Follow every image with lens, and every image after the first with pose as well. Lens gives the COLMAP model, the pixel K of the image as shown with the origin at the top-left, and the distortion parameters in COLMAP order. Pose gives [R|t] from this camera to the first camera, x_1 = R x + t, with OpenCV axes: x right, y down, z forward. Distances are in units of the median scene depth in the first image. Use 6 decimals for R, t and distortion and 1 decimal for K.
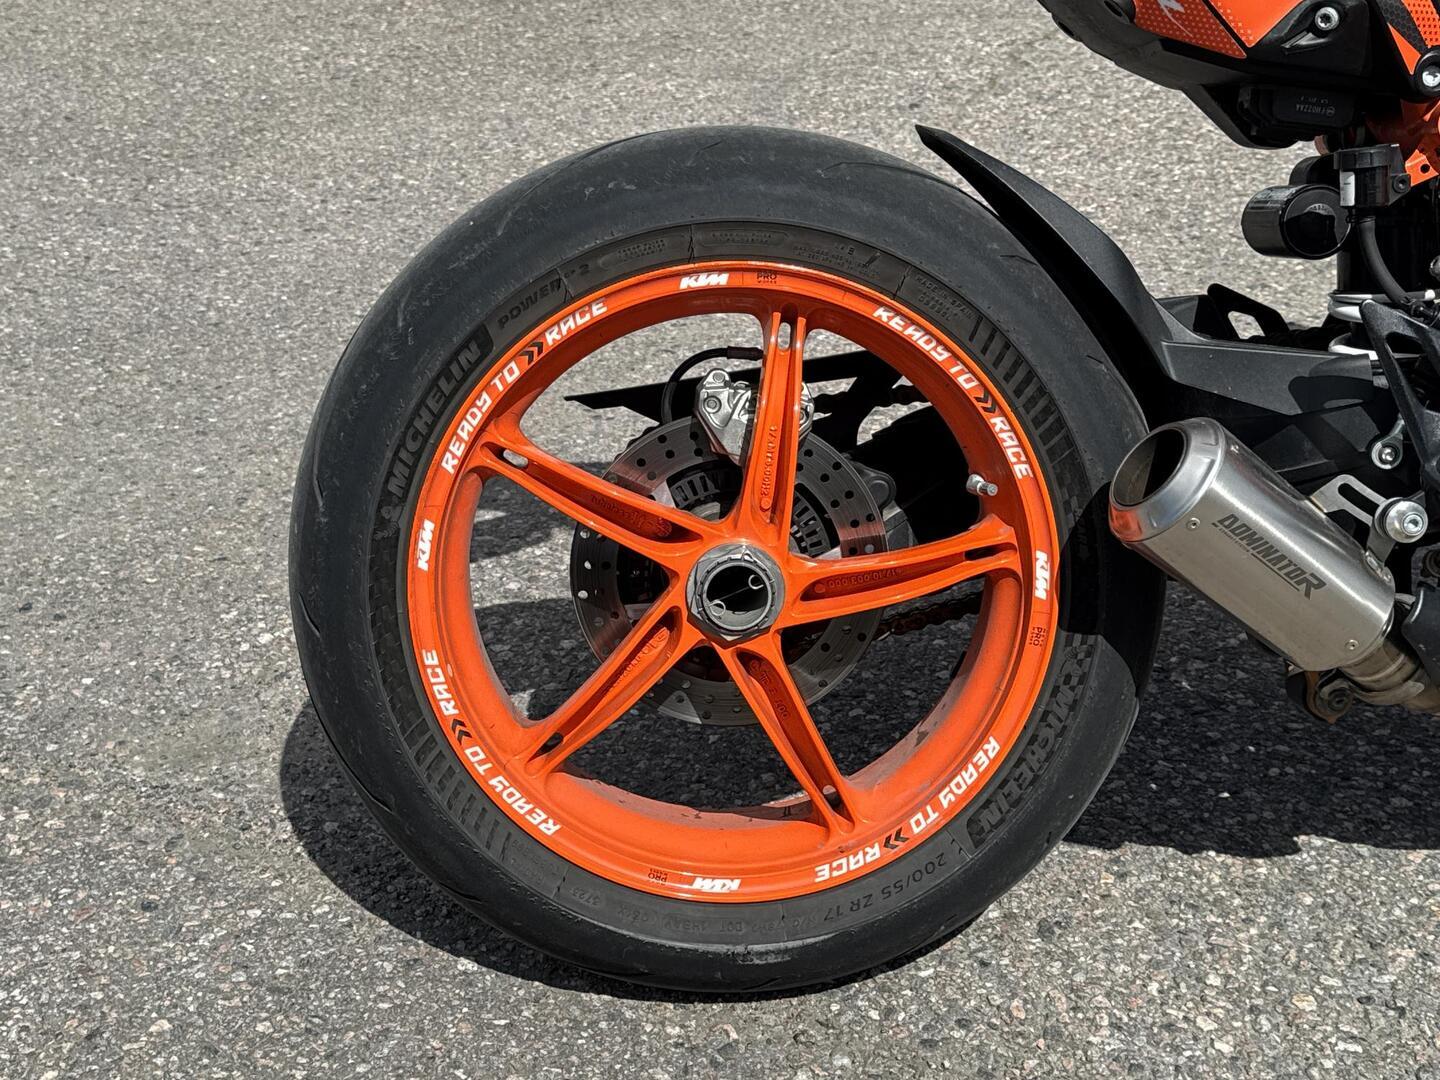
lens RADIAL K [[1928.1, 0, 720.7], [0, 1928.1, 564.6], [0, 0, 1]] dist [0.212567, -0.555255]
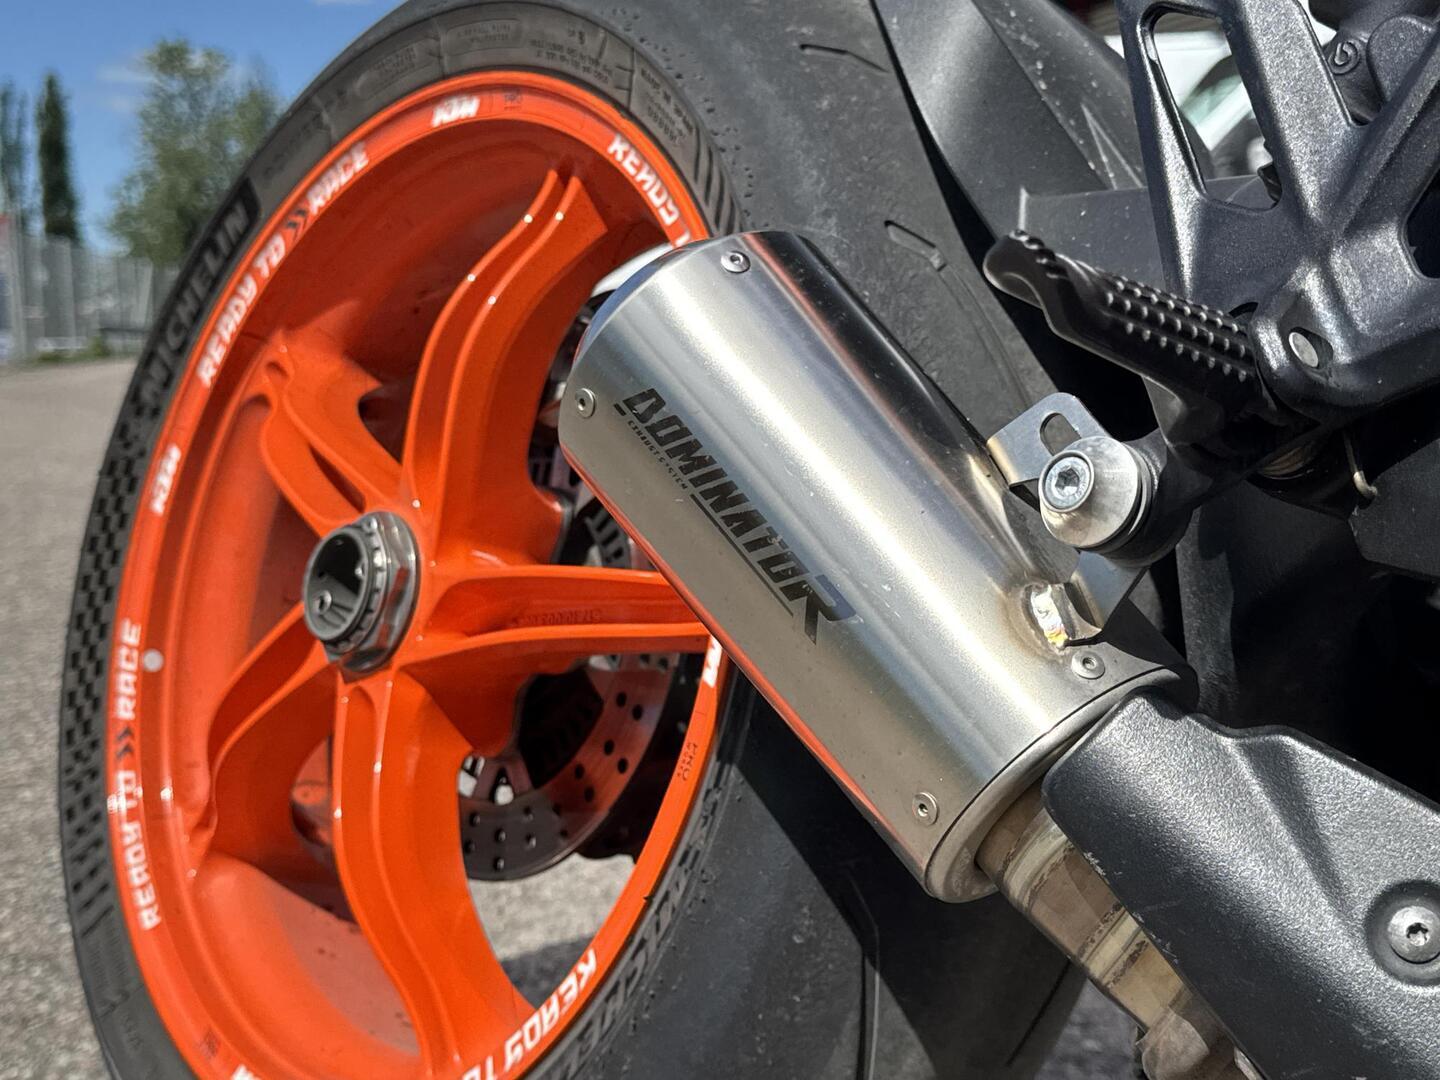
lens RADIAL K [[1928.1, 0, 720.7], [0, 1928.1, 564.6], [0, 0, 1]] dist [0.212567, -0.555255]
pose [[0.633722, 0.097476, -0.767395, 0.557612], [-0.334436, 0.929050, -0.158171, 0.067158], [0.697530, 0.356881, 0.621359, 0.703071]]
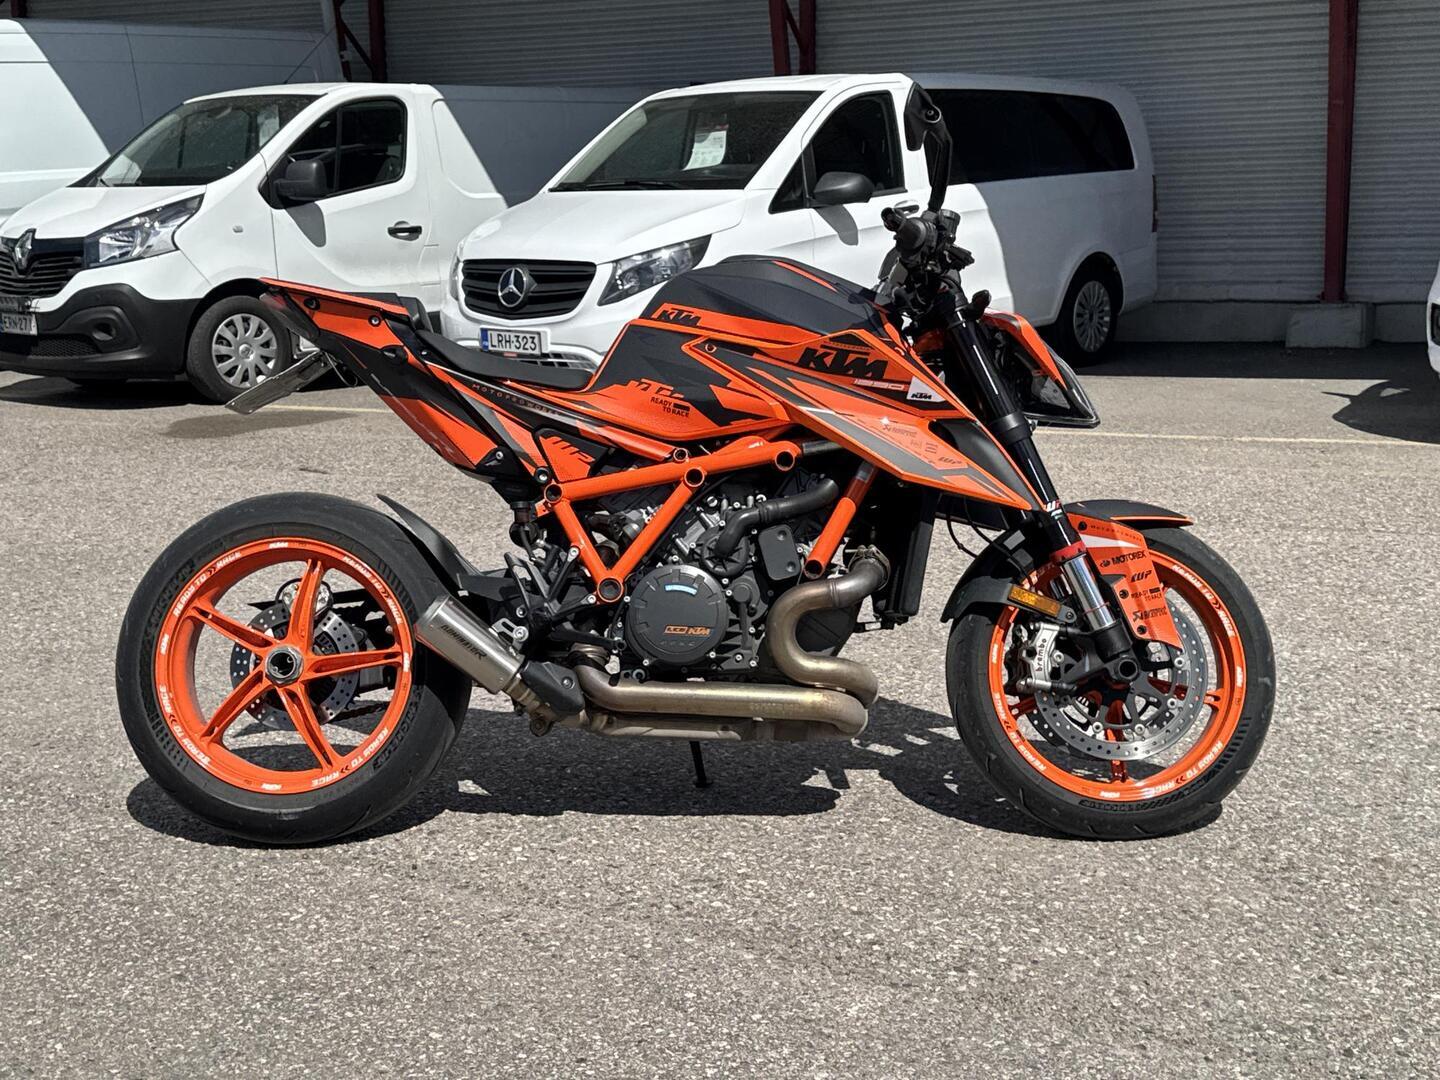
lens RADIAL K [[1928.1, 0, 720.7], [0, 1928.1, 564.6], [0, 0, 1]] dist [0.212567, -0.555255]
pose [[0.996858, 0.018281, -0.077066, 0.786452], [-0.037534, 0.965843, -0.256396, 0.529150], [0.069746, 0.258483, 0.963495, -1.484524]]
